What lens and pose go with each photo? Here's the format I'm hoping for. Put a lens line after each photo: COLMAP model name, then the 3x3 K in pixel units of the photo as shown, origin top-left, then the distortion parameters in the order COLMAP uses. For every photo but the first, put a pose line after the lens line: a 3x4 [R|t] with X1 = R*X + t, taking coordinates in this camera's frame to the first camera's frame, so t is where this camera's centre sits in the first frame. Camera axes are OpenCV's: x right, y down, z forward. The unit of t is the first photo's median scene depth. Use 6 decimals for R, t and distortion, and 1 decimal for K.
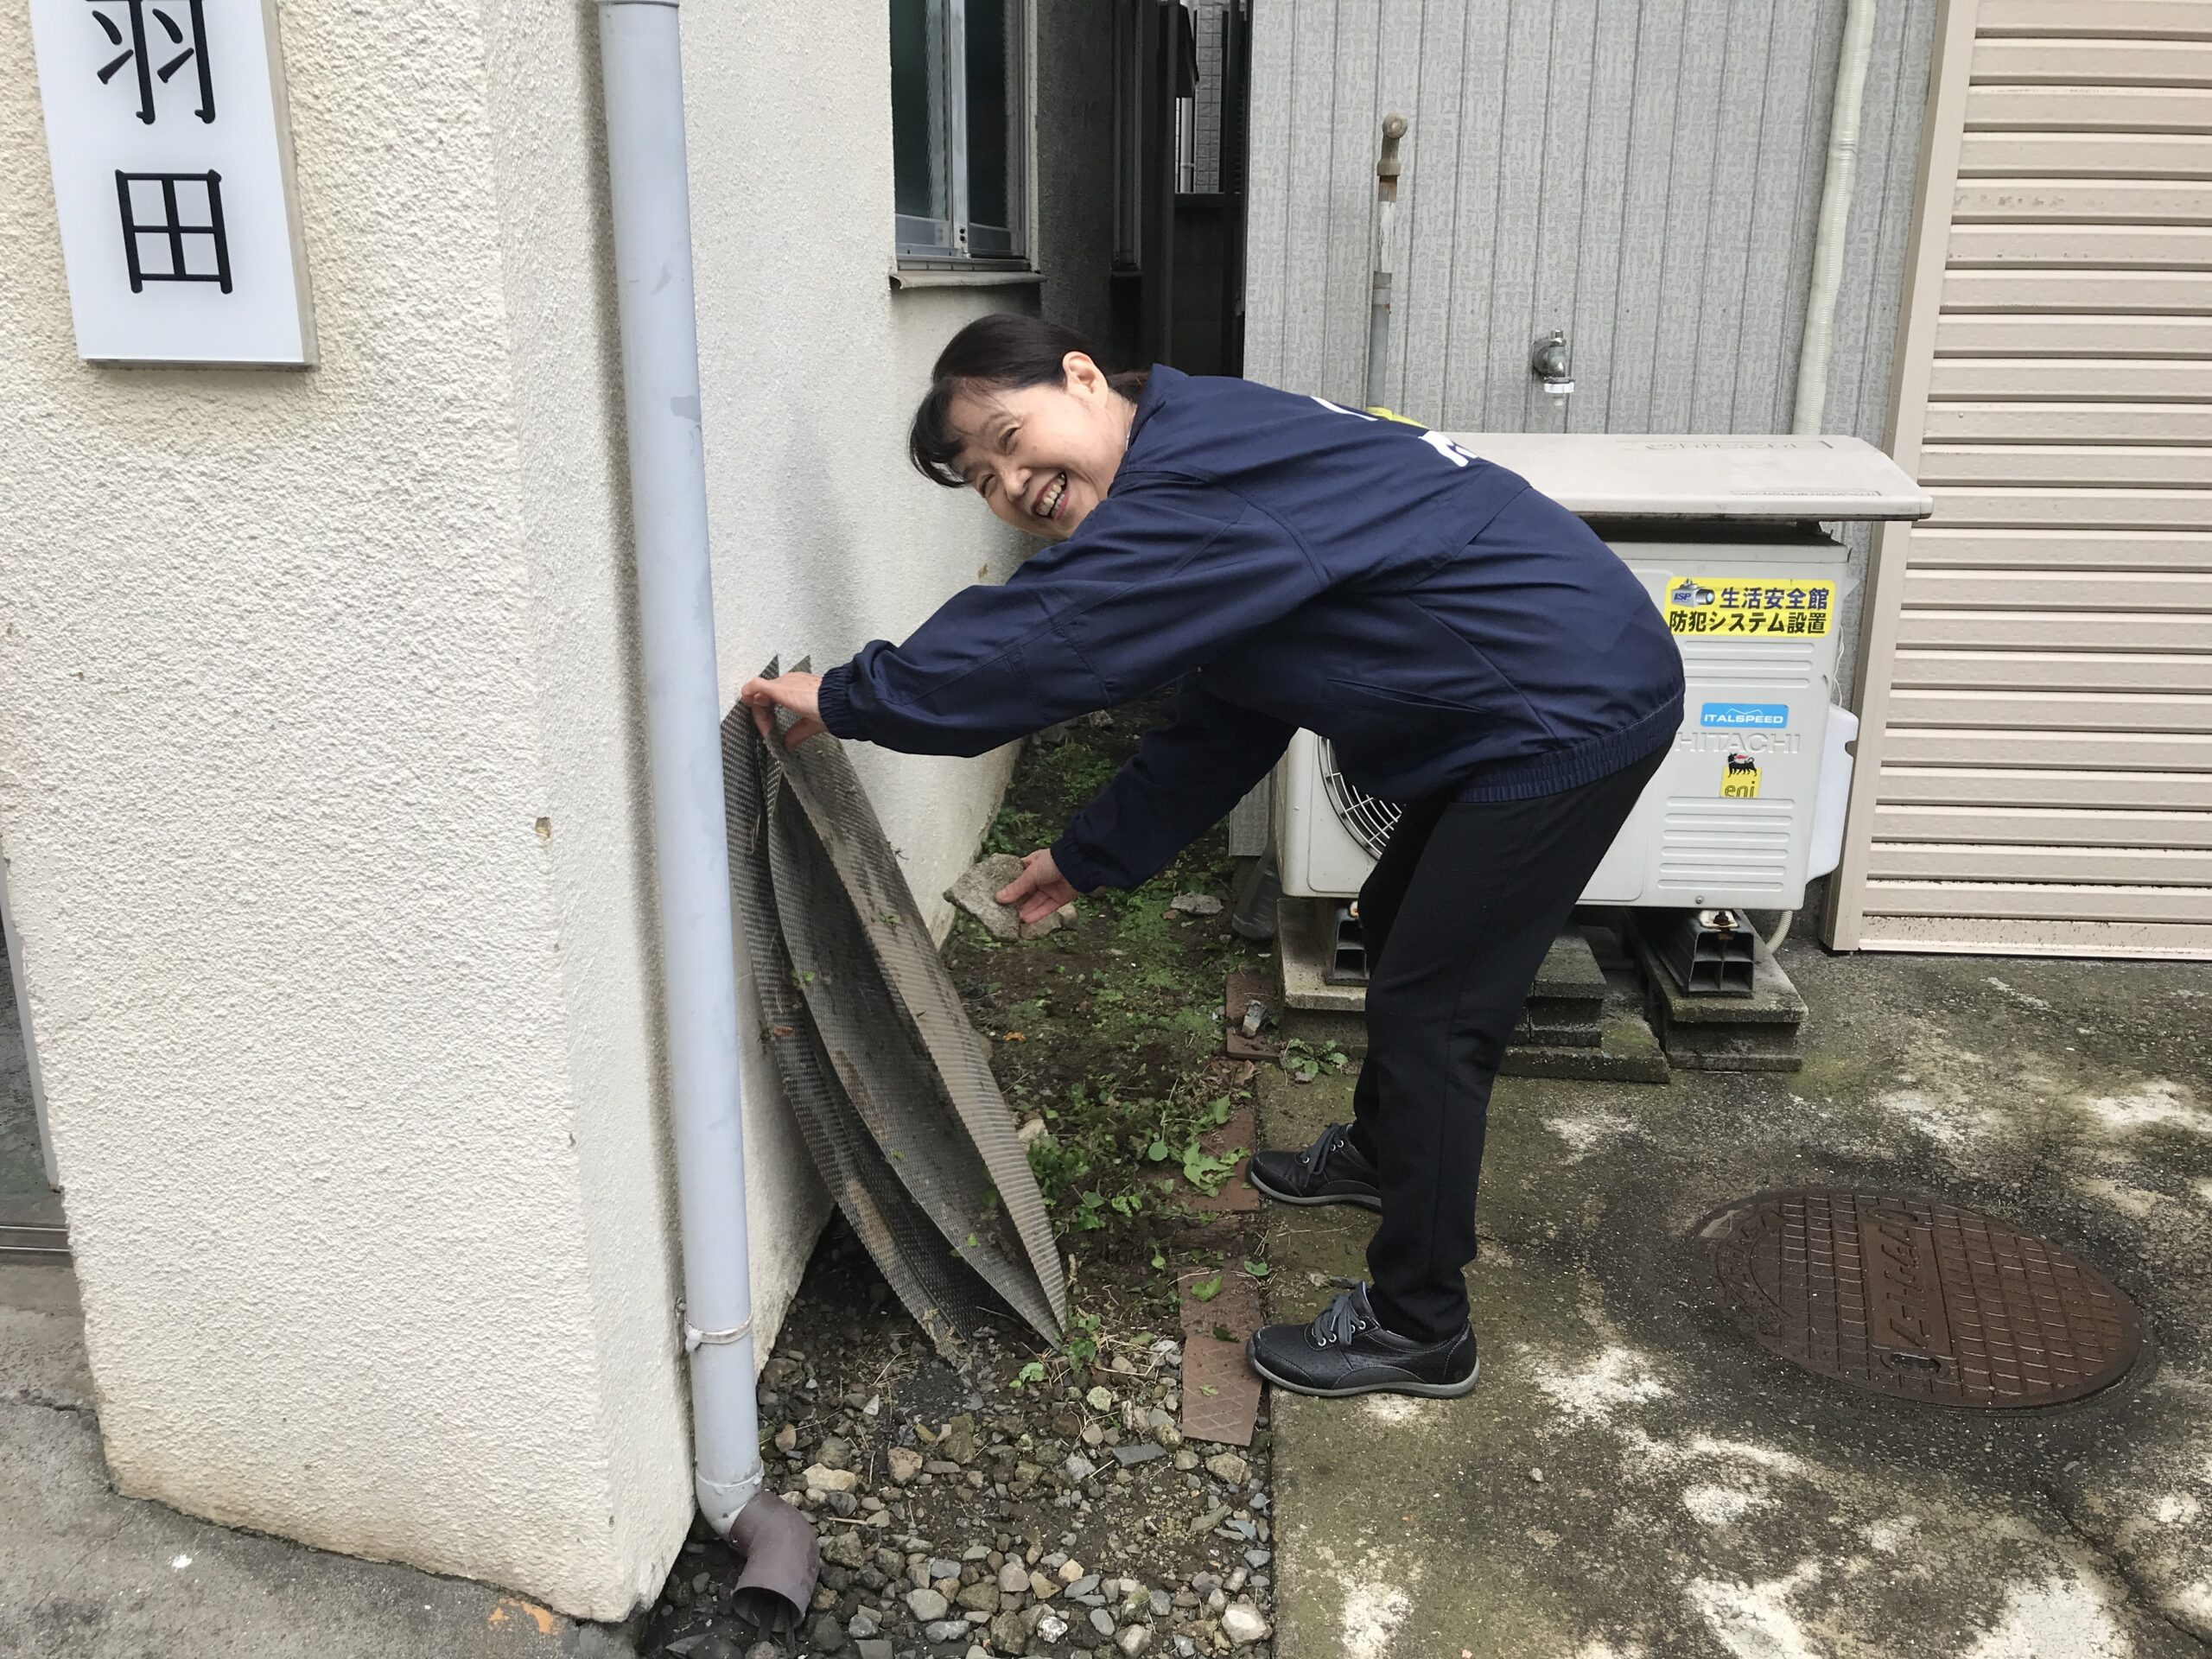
lens RADIAL K [[1820.3, 0, 1087.9], [0, 1820.3, 821.6], [0, 0, 1]] dist [0.017647, -0.011380]
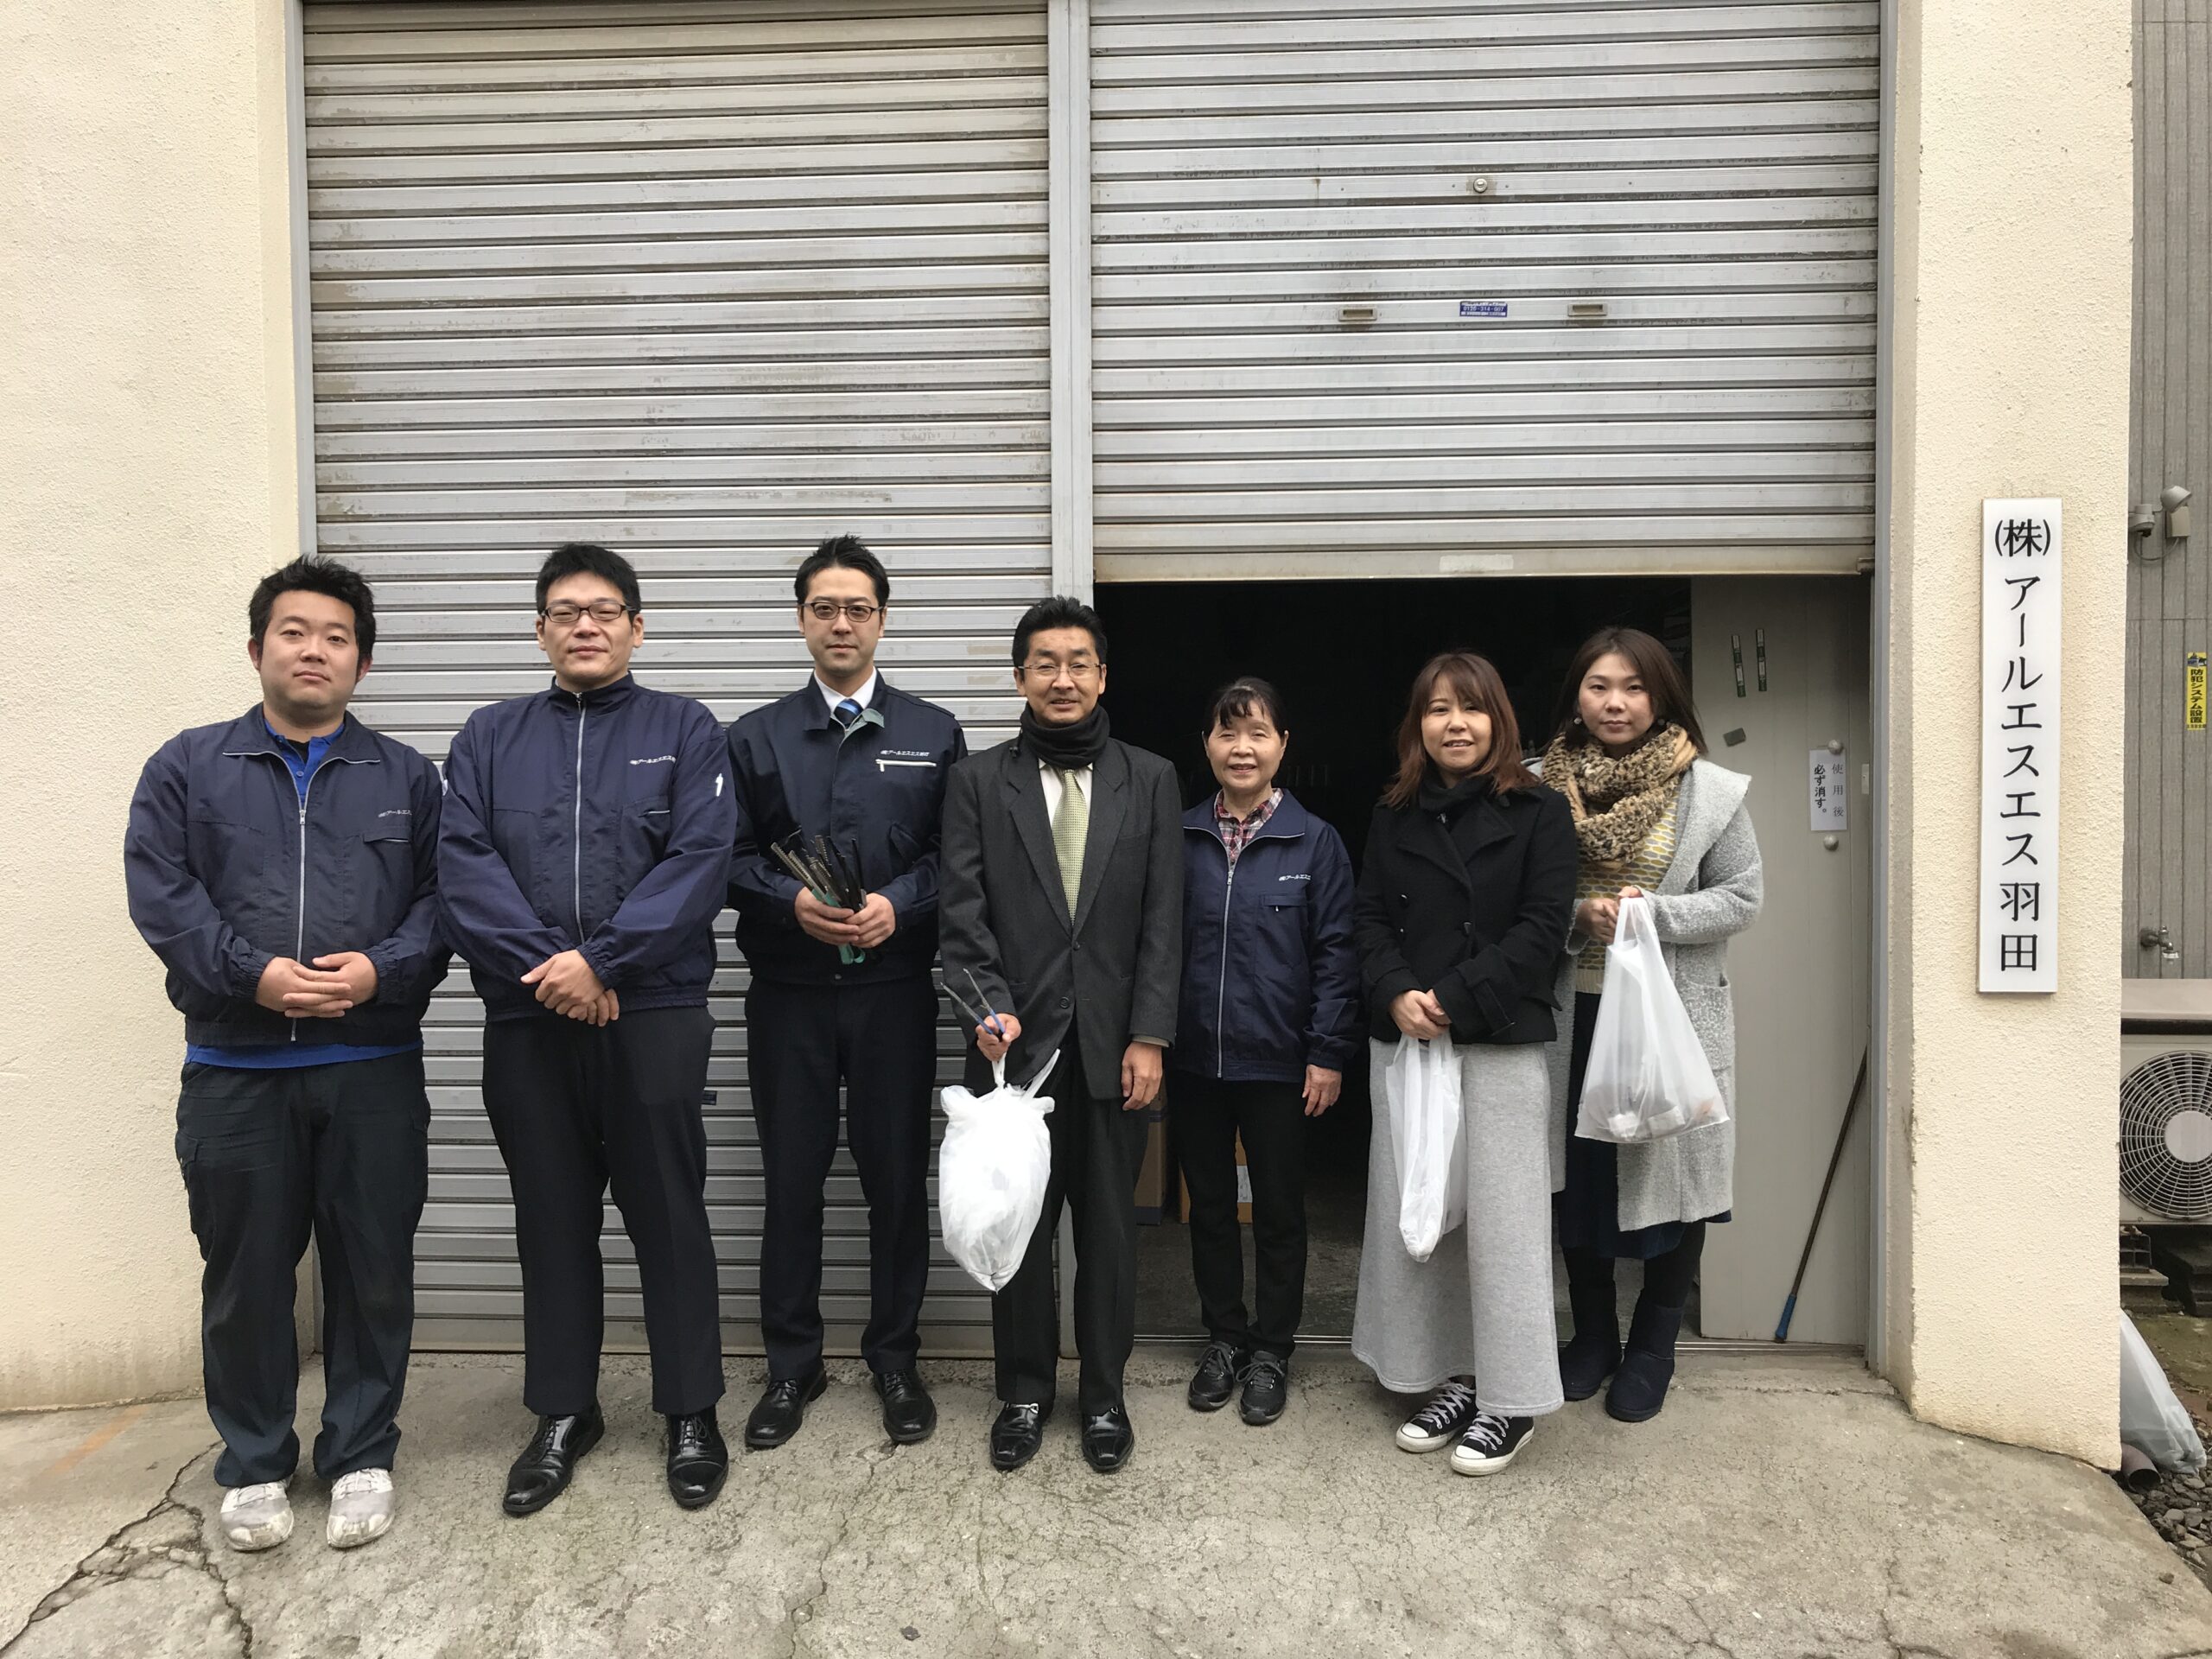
lens RADIAL K [[1820.3, 0, 1089.7], [0, 1820.3, 823.2], [0, 0, 1]] dist [0.017647, -0.011380]
pose [[0.999742, -0.012924, 0.018681, -0.982884], [0.017292, 0.966276, -0.256928, 0.112346], [-0.014730, 0.257185, 0.966250, -0.952345]]
